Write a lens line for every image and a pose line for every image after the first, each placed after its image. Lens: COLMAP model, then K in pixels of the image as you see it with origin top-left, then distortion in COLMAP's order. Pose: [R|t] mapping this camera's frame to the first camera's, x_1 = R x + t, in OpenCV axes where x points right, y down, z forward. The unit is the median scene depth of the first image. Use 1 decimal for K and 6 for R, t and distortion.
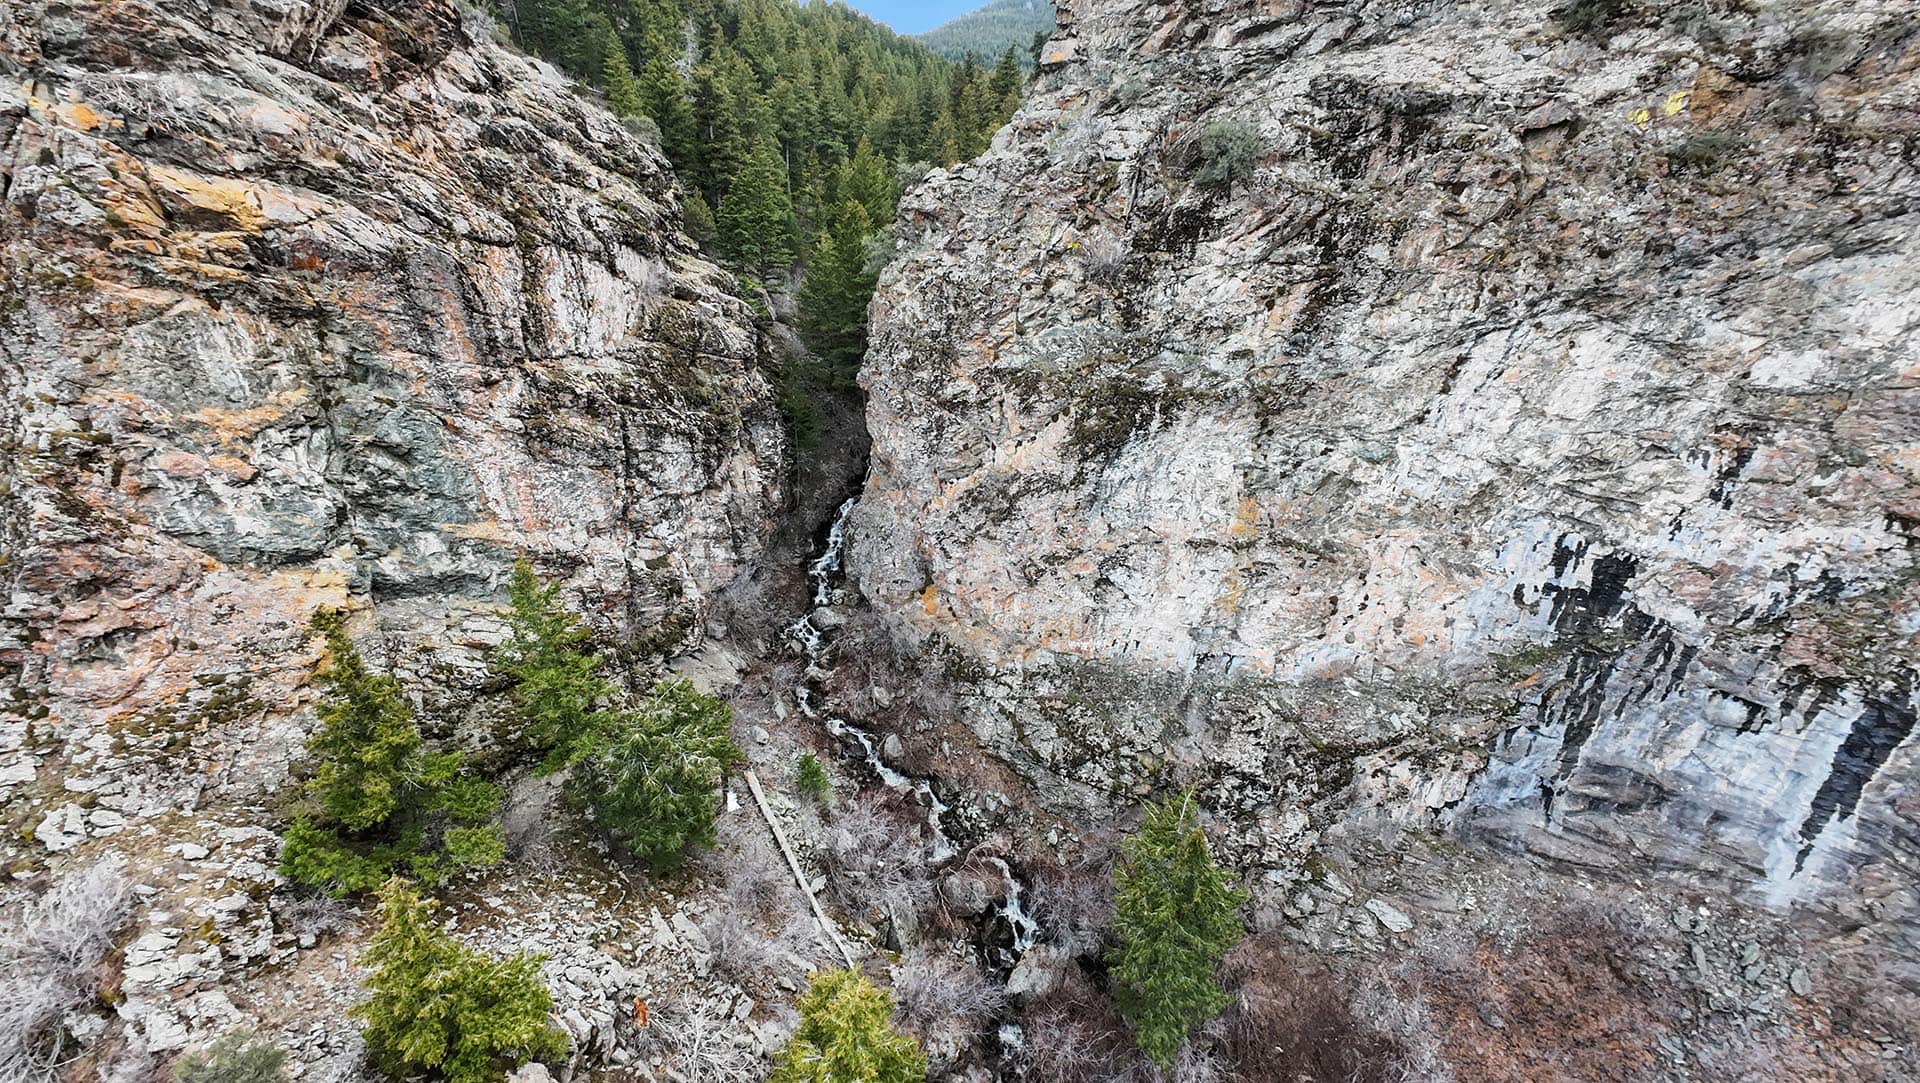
lens RADIAL K [[749.0, 0, 961.5], [0, 749.0, 538.9], [0, 0, 1]] dist [-0.001826, 0.002296]
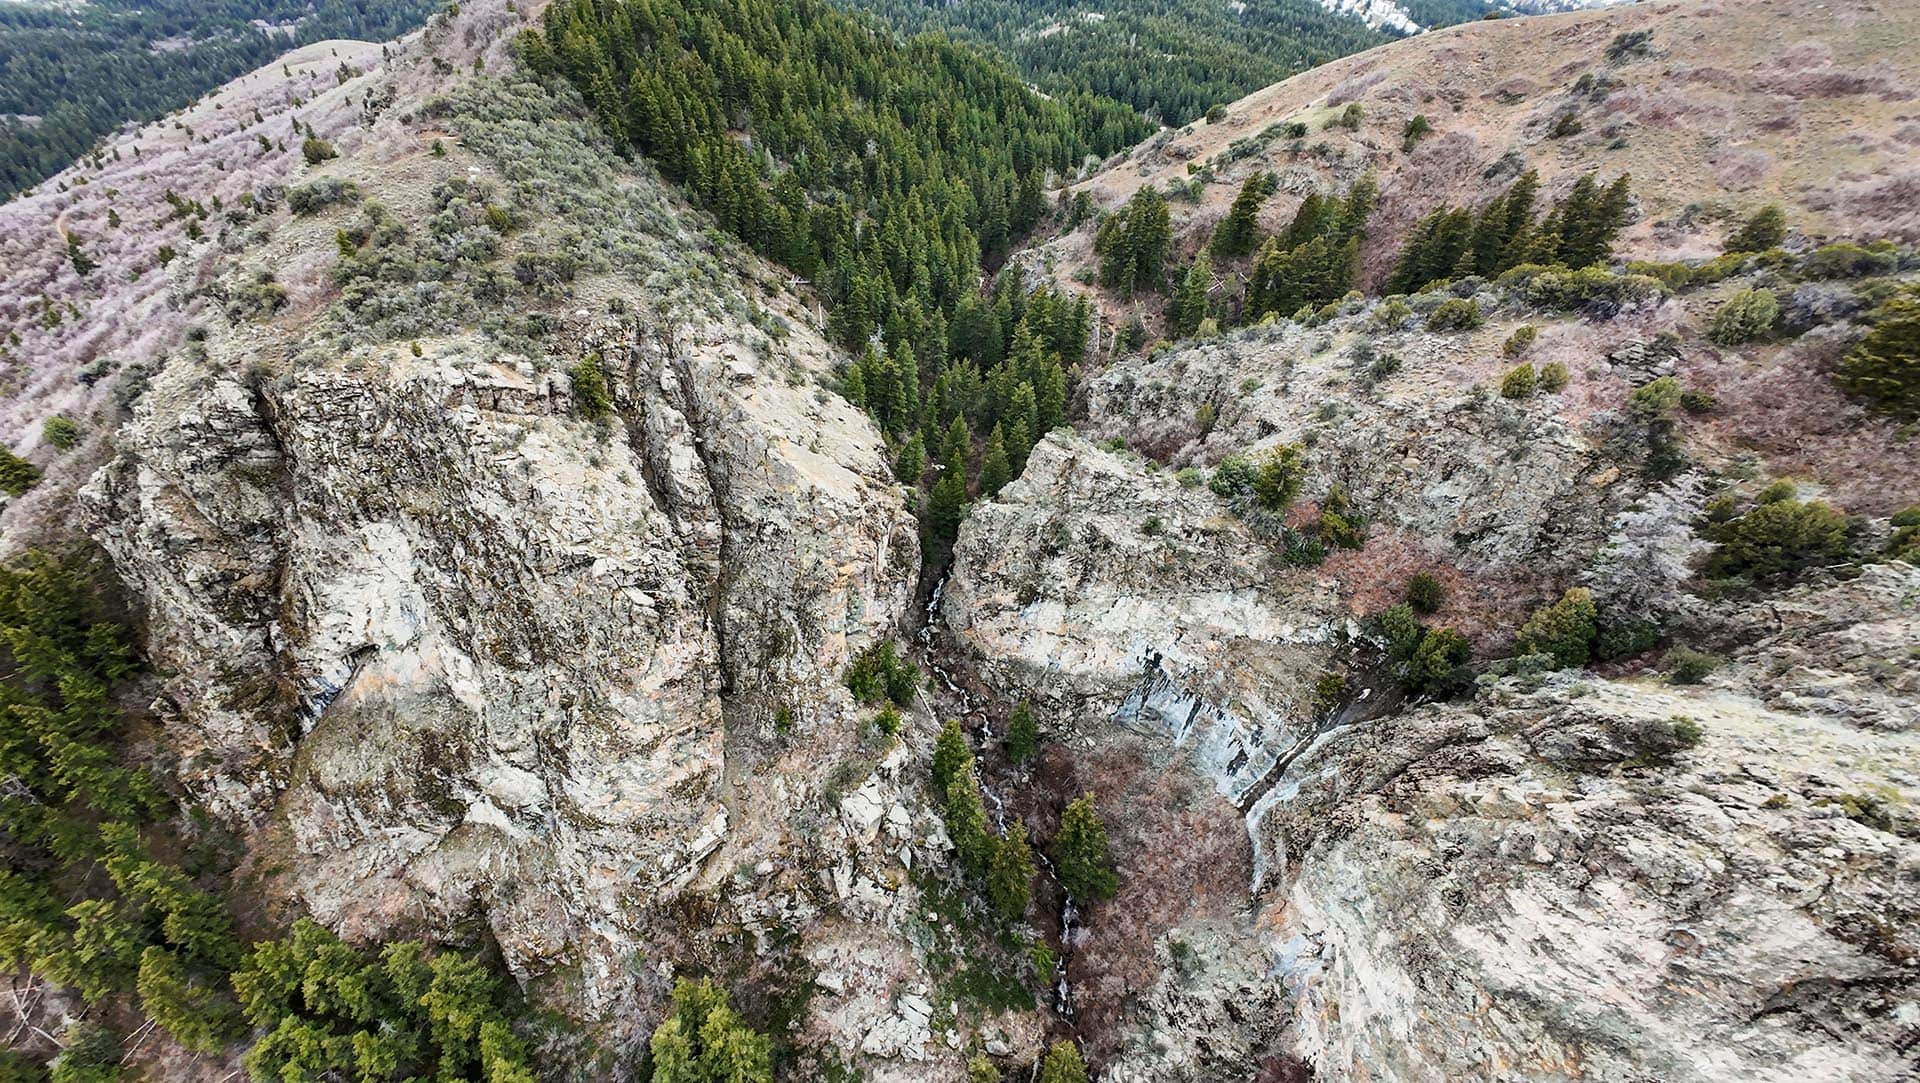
lens RADIAL K [[749.0, 0, 961.5], [0, 749.0, 538.9], [0, 0, 1]] dist [-0.001826, 0.002296]
pose [[0.993431, 0.108533, -0.036262, -0.010697], [-0.102939, 0.986016, 0.131057, -0.883635], [0.049979, -0.126463, 0.990711, -2.533198]]
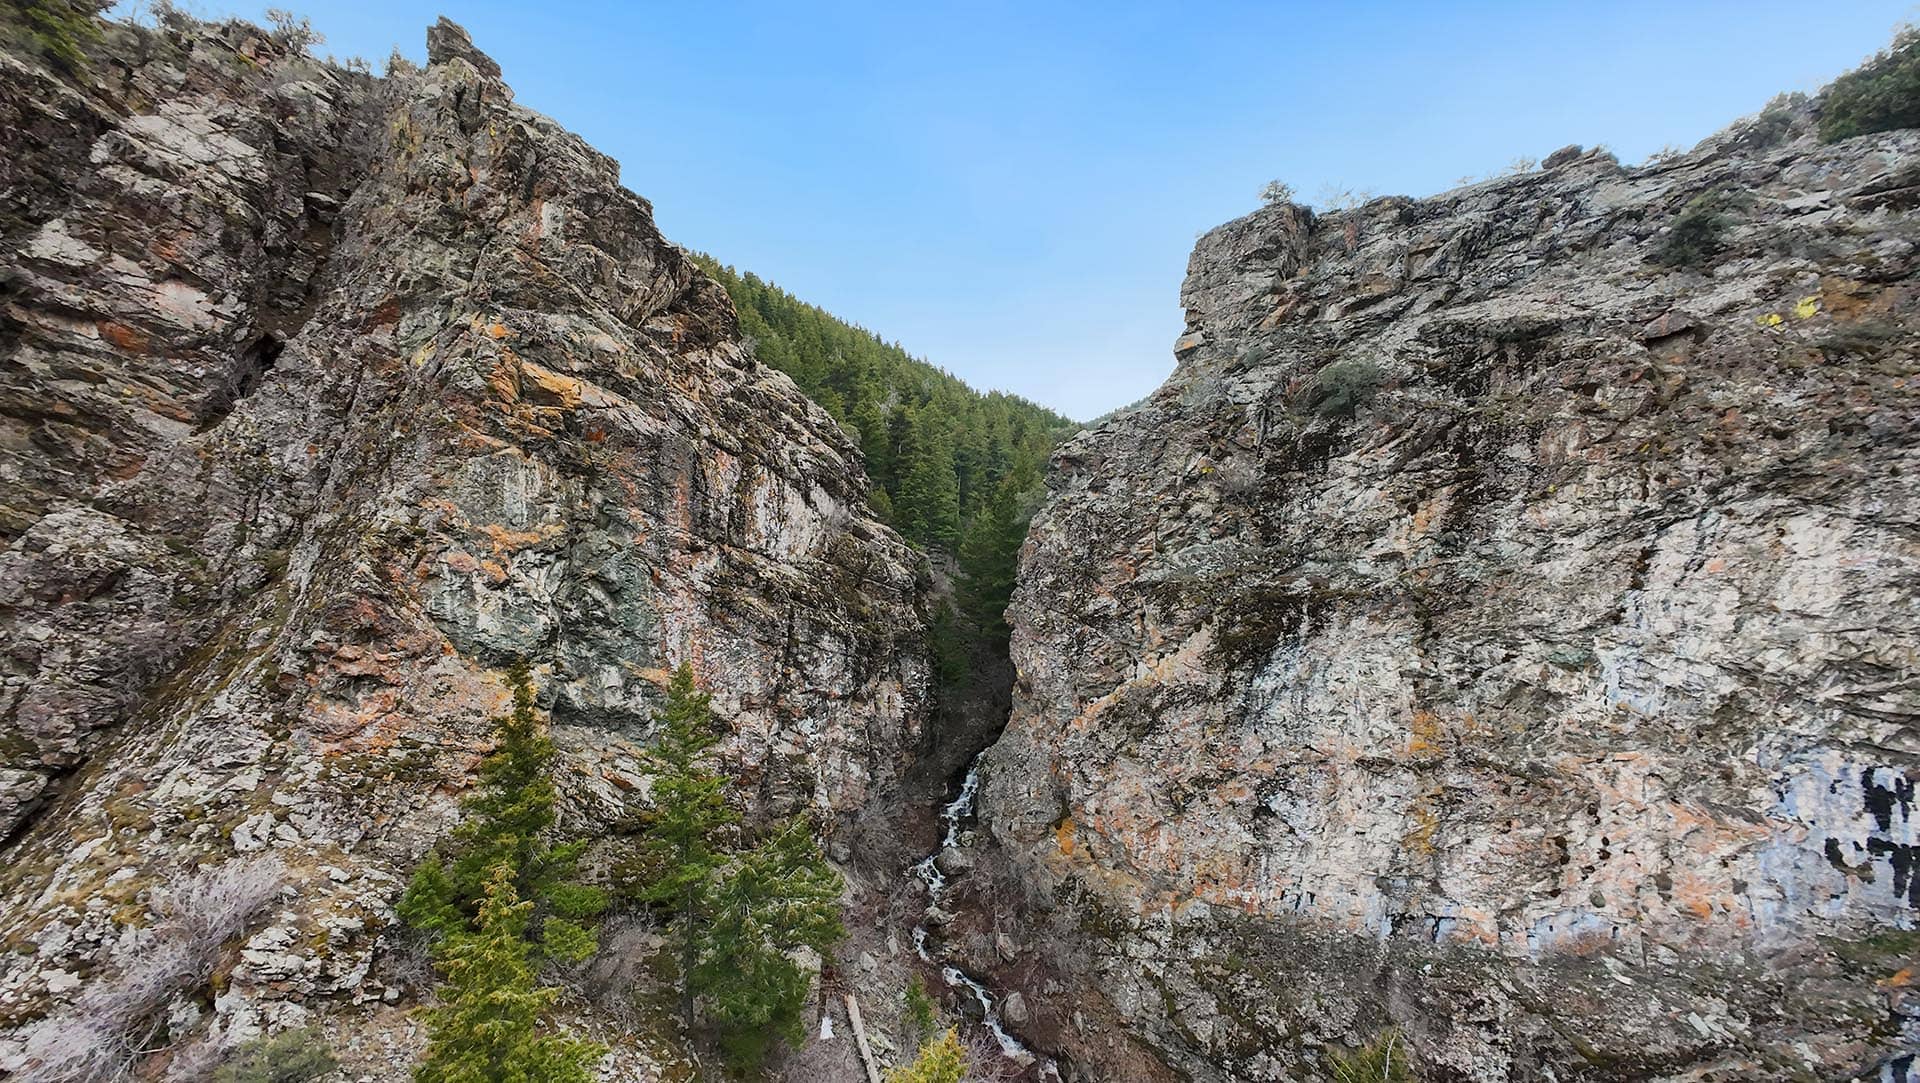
lens RADIAL K [[749.0, 0, 961.5], [0, 749.0, 538.9], [0, 0, 1]] dist [-0.001826, 0.002296]
pose [[0.979557, 0.006278, -0.201069, 0.018699], [-0.092745, 0.901042, -0.423699, 0.199151], [0.178512, 0.433686, 0.883205, 0.016755]]
